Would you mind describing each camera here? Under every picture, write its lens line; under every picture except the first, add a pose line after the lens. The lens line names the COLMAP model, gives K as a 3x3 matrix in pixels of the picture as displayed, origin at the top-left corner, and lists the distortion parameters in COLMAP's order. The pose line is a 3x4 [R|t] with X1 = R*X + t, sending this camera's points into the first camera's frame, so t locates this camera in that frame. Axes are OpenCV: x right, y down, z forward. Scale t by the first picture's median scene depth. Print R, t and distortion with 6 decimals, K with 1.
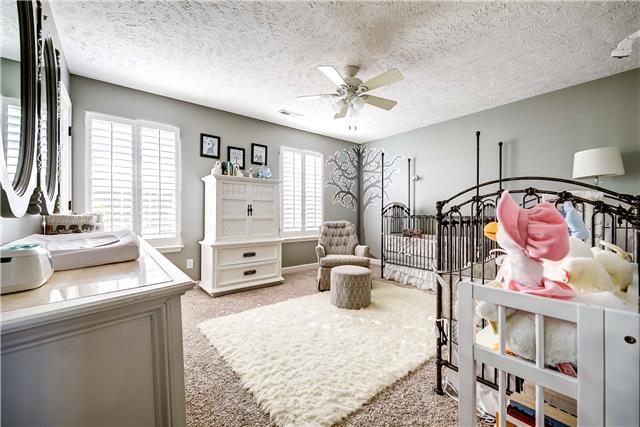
lens RADIAL K [[311.2, 0, 320.0], [0, 311.2, 213.5], [0, 0, 1]] dist [0.021155, -0.000356]
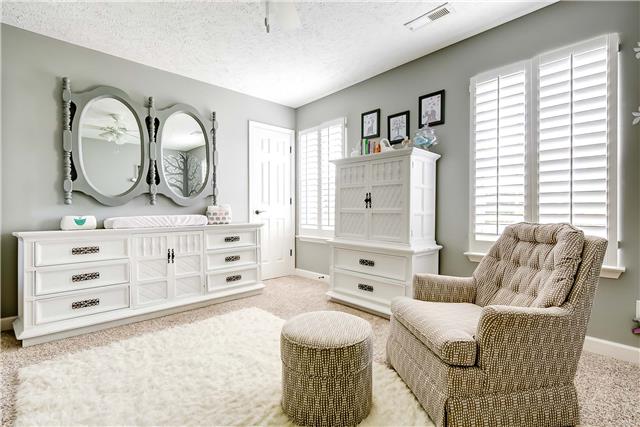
lens RADIAL K [[311.2, 0, 320.0], [0, 311.2, 213.5], [0, 0, 1]] dist [0.021155, -0.000356]
pose [[0.019897, 0.006114, -0.999783, 0.479096], [0.000982, 0.999981, 0.006135, 0.014508], [0.999802, -0.001104, 0.019890, 0.865362]]
